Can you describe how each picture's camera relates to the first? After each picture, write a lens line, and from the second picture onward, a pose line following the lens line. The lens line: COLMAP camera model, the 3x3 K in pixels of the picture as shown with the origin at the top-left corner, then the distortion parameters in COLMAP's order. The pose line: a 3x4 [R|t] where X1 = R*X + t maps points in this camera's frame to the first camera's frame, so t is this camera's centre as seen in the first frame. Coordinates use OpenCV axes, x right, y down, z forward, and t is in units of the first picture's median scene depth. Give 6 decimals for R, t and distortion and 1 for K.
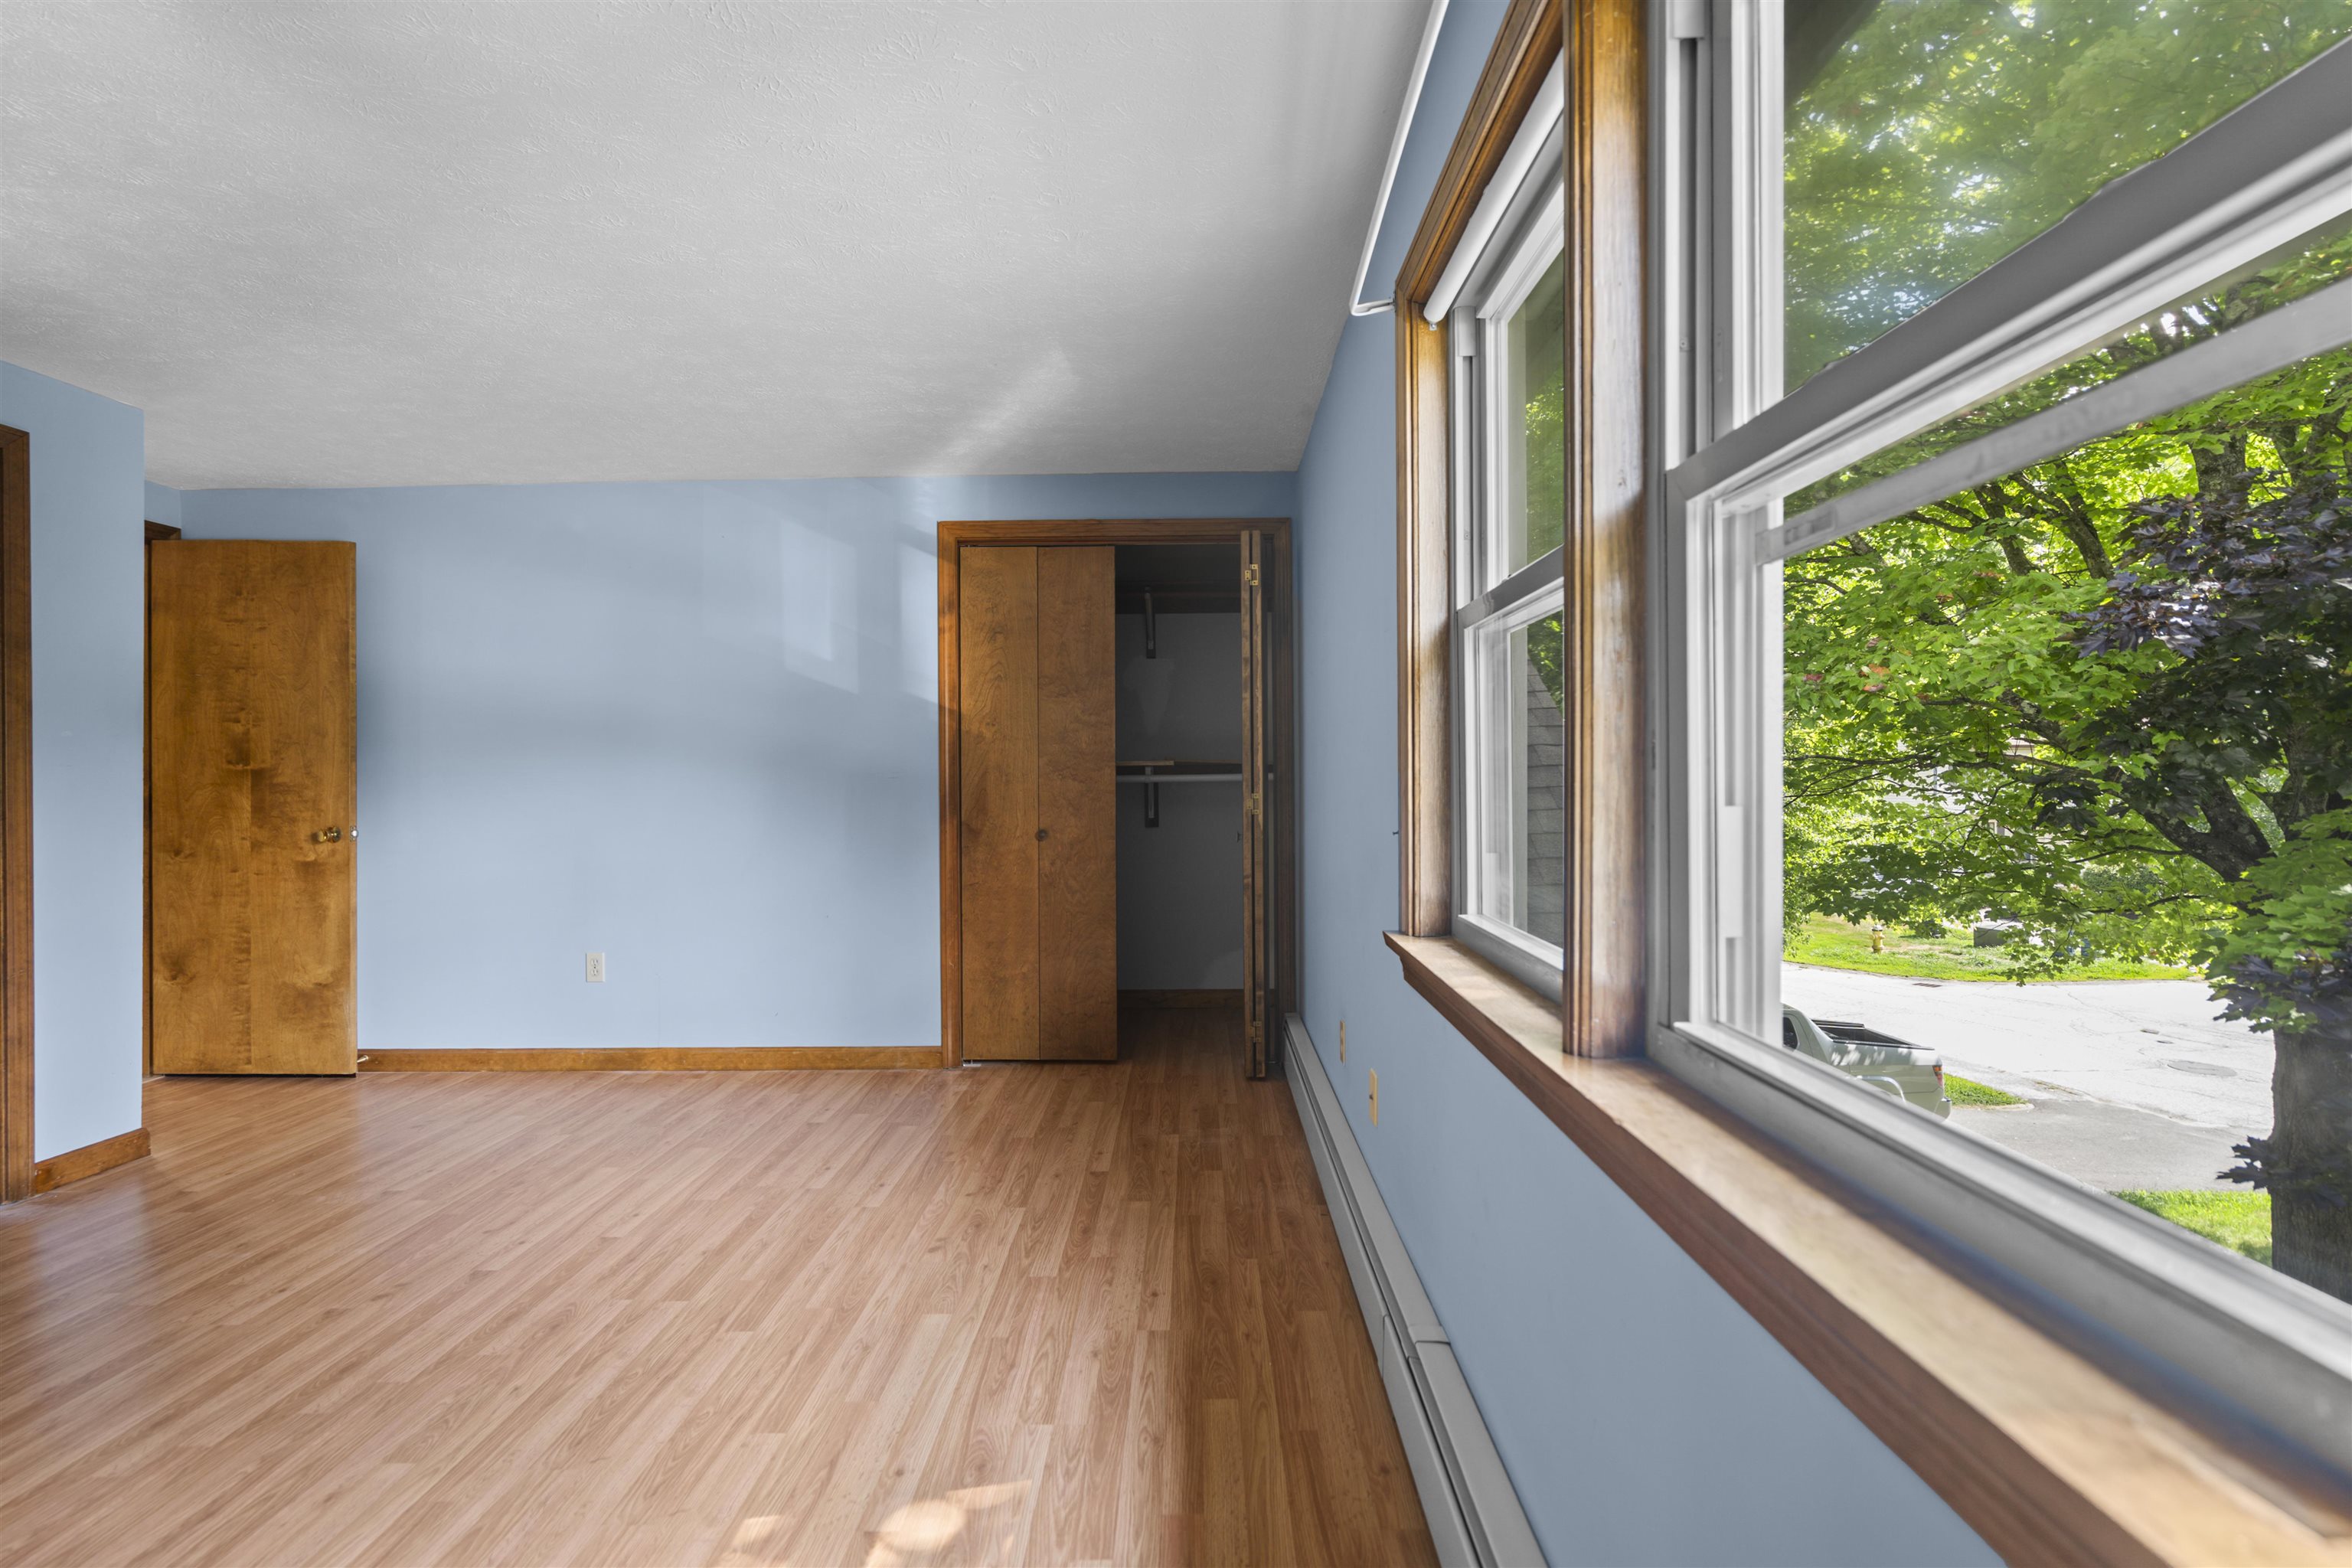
lens RADIAL K [[1073.6, 0, 1184.0], [0, 1073.6, 780.7], [0, 0, 1]] dist [-0.003172, -0.000256]
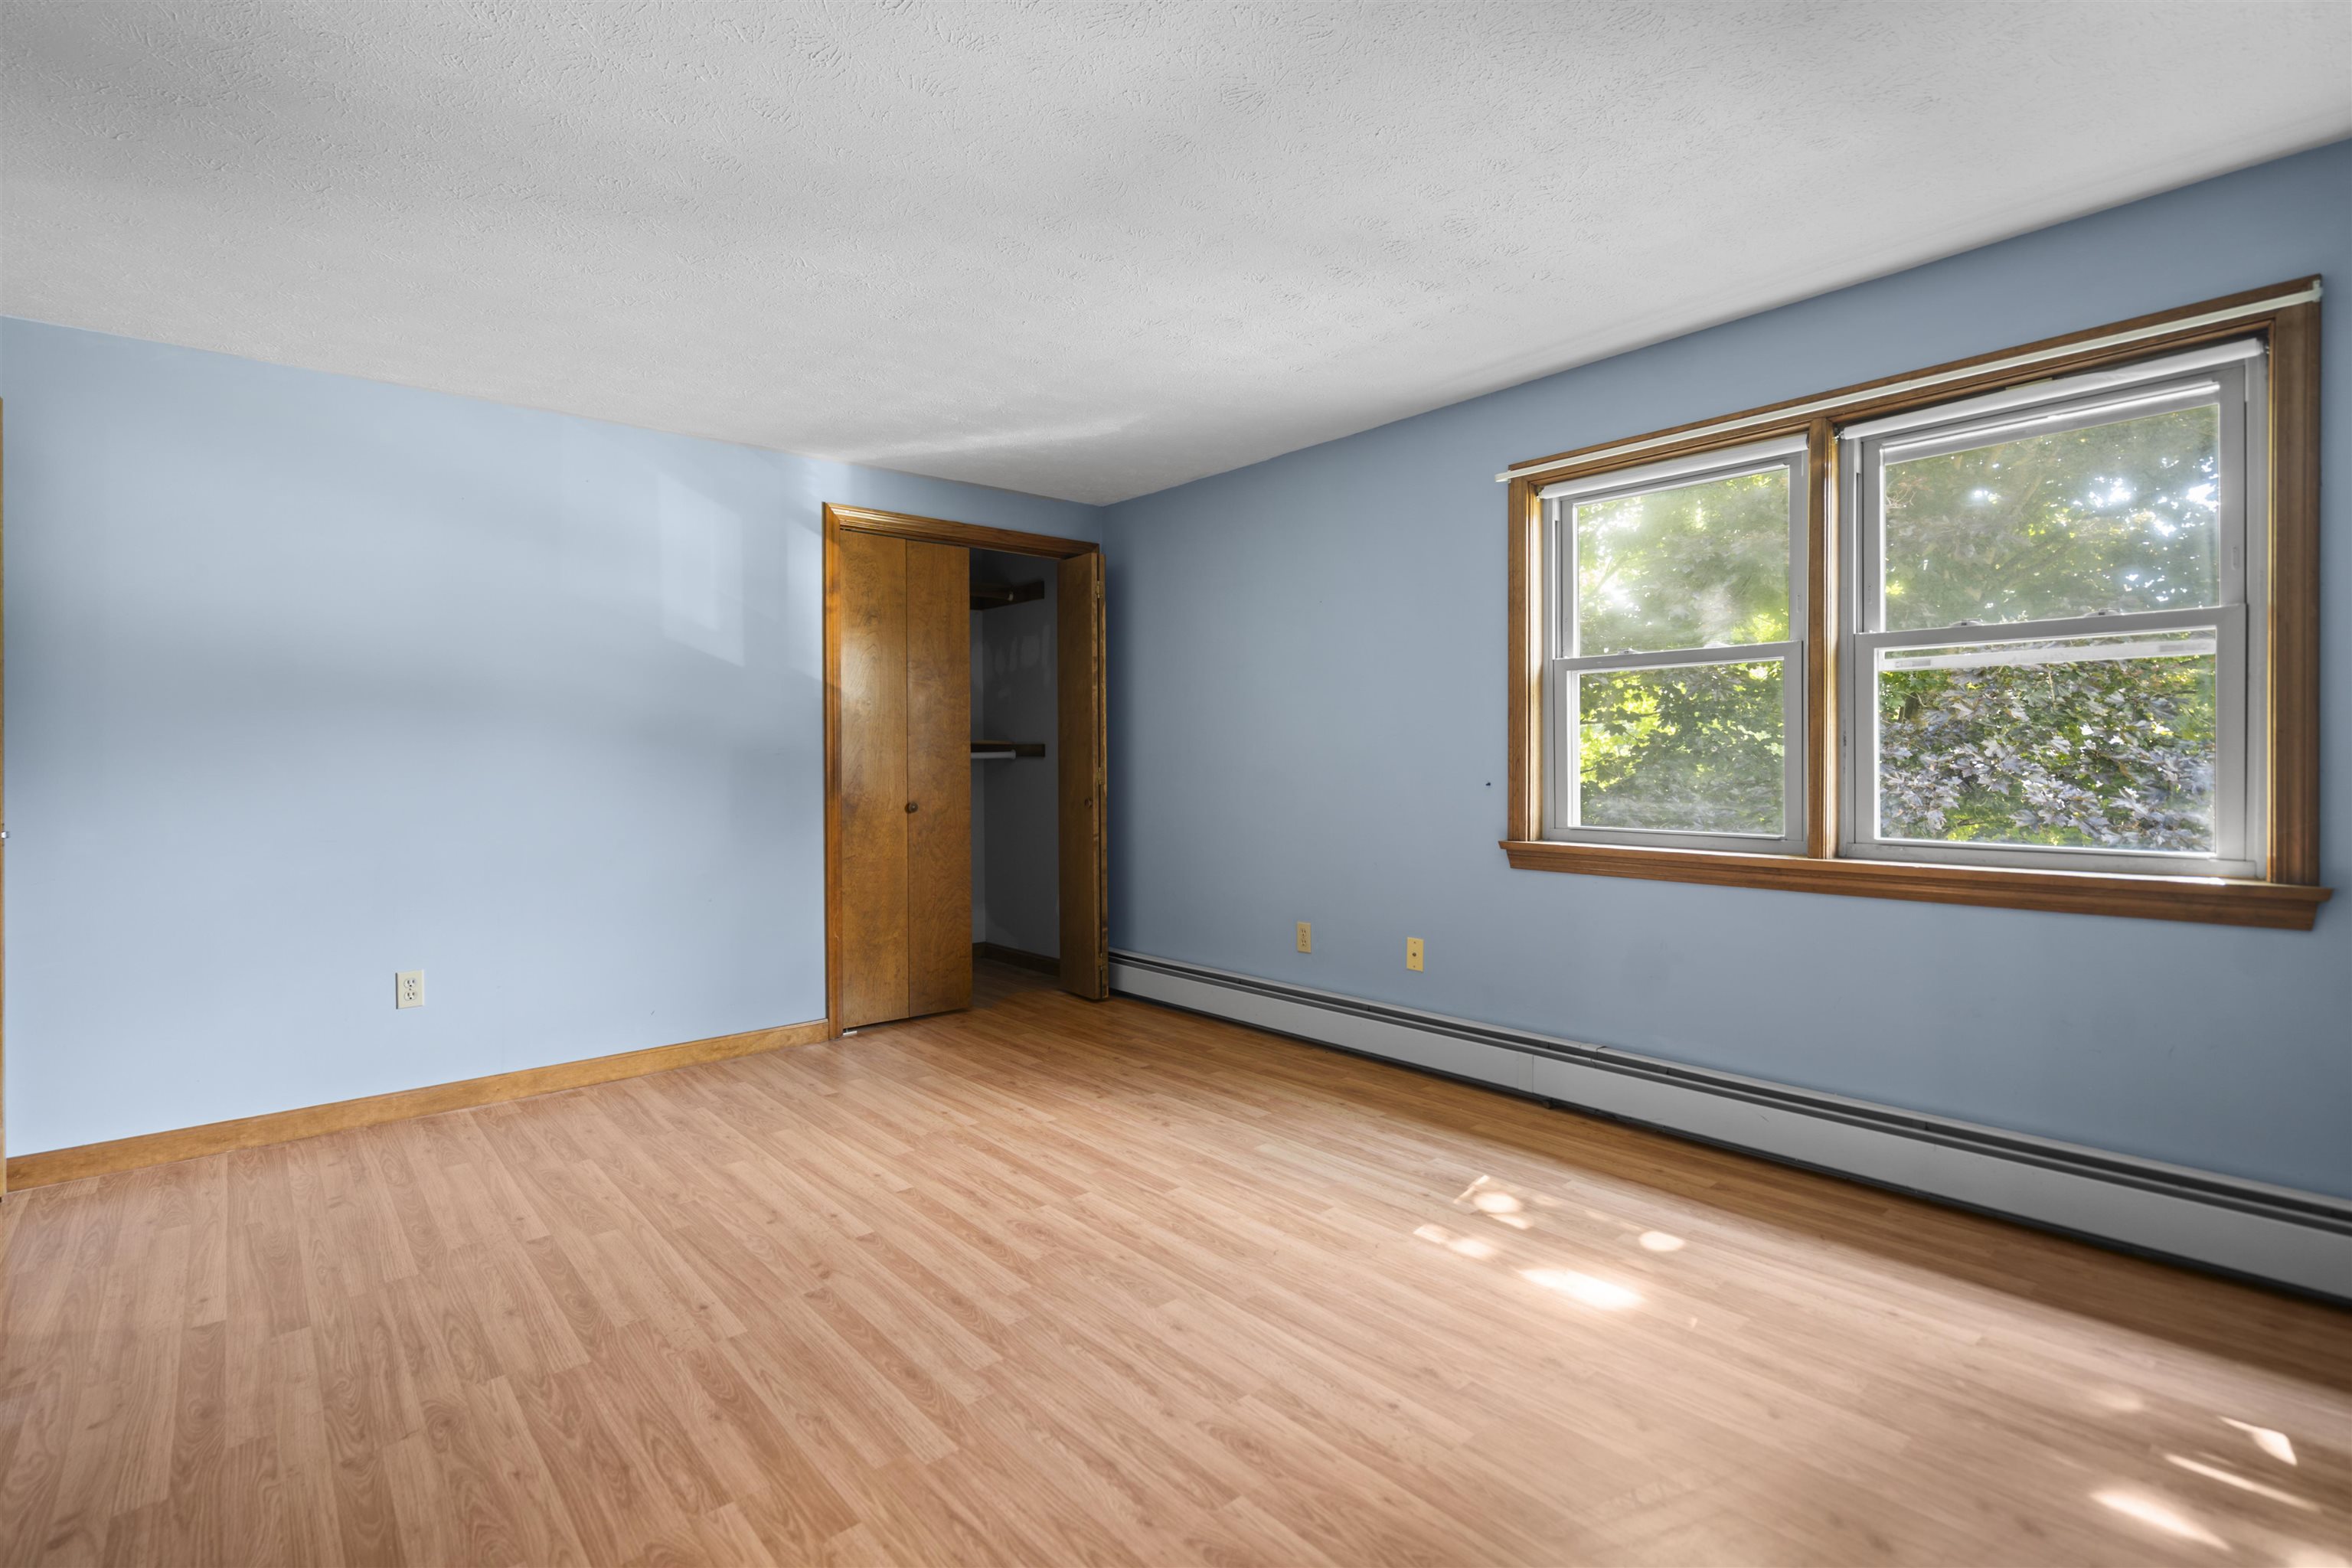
lens RADIAL K [[1073.6, 0, 1145.9], [0, 1073.6, 756.1], [0, 0, 1]] dist [-0.003172, -0.000256]
pose [[0.762561, 0.000474, 0.646916, -0.919129], [0.003886, 0.999978, -0.005314, 0.007801], [-0.646905, 0.006567, 0.762543, 0.040071]]
